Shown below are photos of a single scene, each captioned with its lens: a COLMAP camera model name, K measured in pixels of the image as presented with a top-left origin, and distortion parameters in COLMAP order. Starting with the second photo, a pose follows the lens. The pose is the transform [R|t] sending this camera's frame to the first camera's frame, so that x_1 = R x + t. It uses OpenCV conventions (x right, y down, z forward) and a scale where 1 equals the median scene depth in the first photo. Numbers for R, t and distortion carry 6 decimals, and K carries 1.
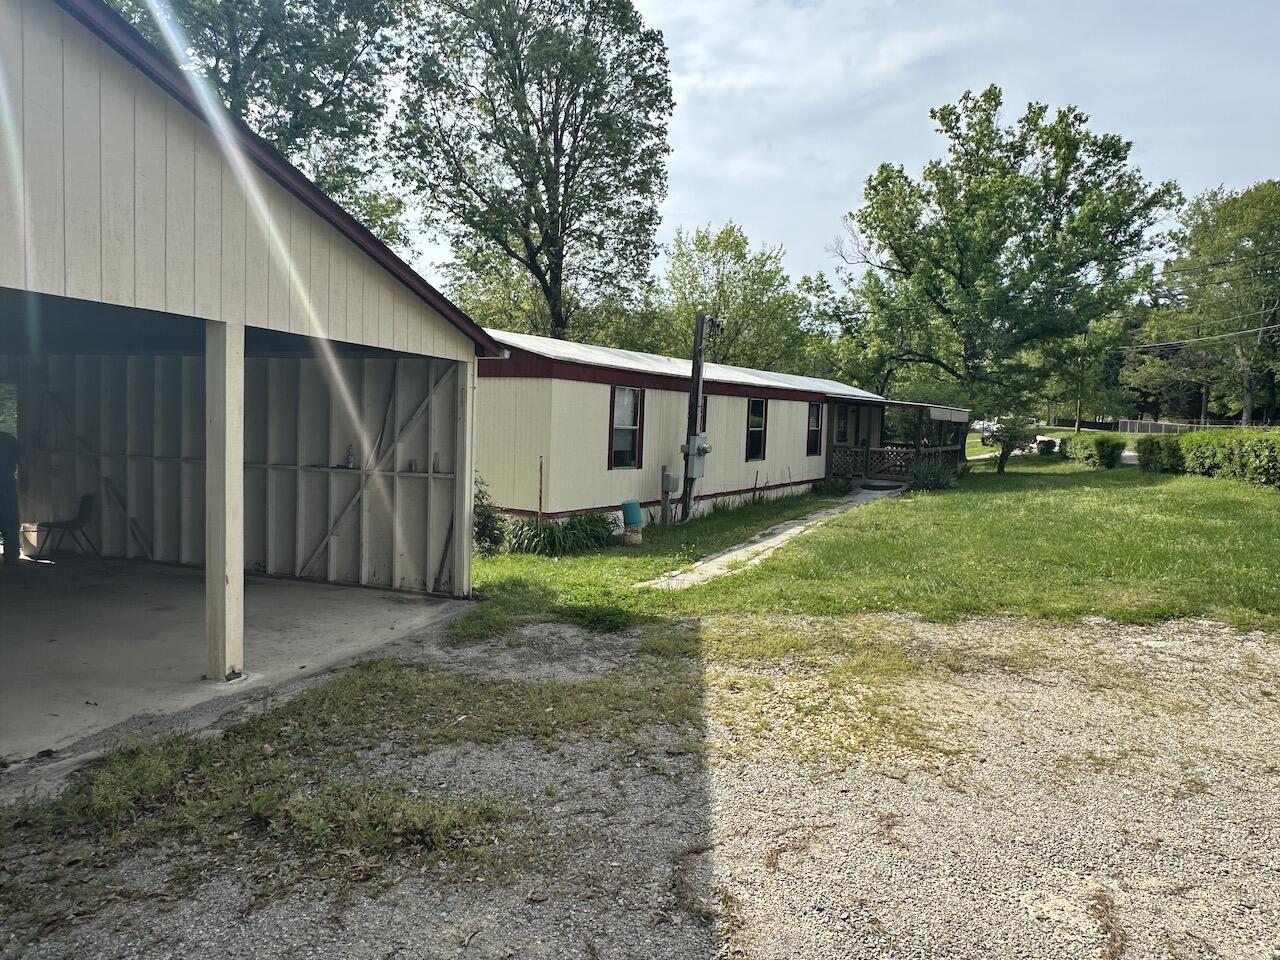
lens RADIAL K [[827.6, 0, 636.7], [0, 827.6, 468.5], [0, 0, 1]] dist [0.001972, 0.002699]
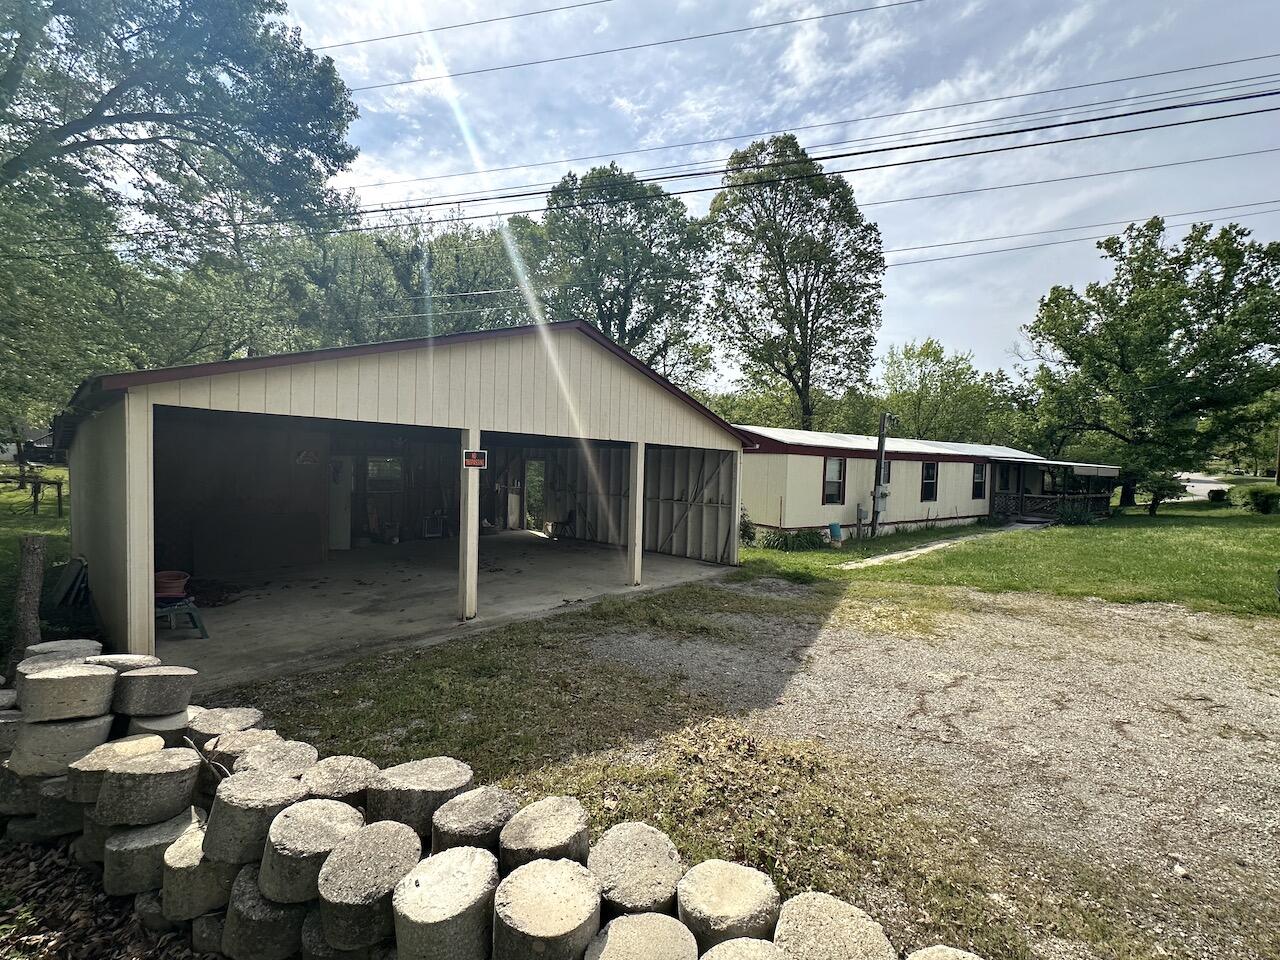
lens RADIAL K [[552.0, 0, 635.3], [0, 552.0, 476.5], [0, 0, 1]] dist [0.003025, 0.000951]
pose [[0.915250, 0.003130, -0.402874, 0.038162], [-0.021928, 0.998875, -0.042055, -0.000468], [0.402289, 0.047325, 0.914289, -0.117814]]
